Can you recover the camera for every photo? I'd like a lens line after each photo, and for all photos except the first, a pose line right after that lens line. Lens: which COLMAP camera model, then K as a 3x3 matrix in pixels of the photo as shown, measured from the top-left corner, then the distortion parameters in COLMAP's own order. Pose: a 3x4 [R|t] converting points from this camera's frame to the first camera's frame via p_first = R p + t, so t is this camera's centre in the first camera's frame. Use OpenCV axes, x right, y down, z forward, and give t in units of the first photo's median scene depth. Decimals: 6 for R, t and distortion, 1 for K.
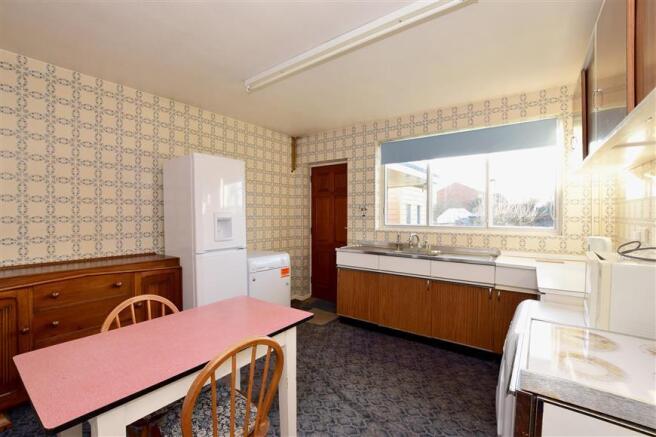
lens RADIAL K [[293.9, 0, 326.6], [0, 293.9, 218.1], [0, 0, 1]] dist [-0.032966, 0.001023]
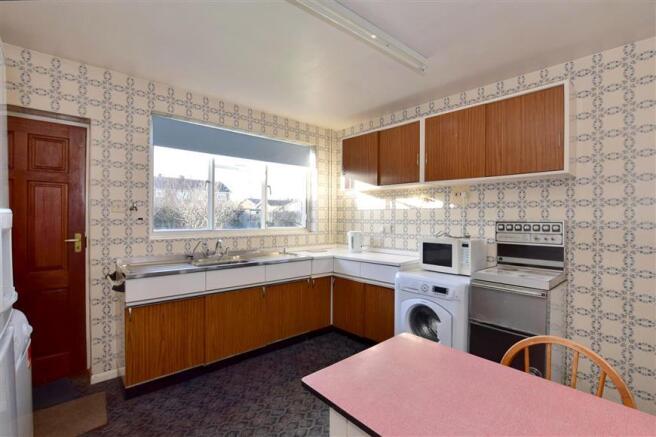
lens RADIAL K [[293.9, 0, 326.6], [0, 293.9, 218.1], [0, 0, 1]] dist [-0.032966, 0.001023]
pose [[0.206533, -0.002686, 0.978436, -0.495286], [0.007417, 0.999972, 0.001179, -0.008784], [-0.978411, 0.007014, 0.206548, 0.553300]]
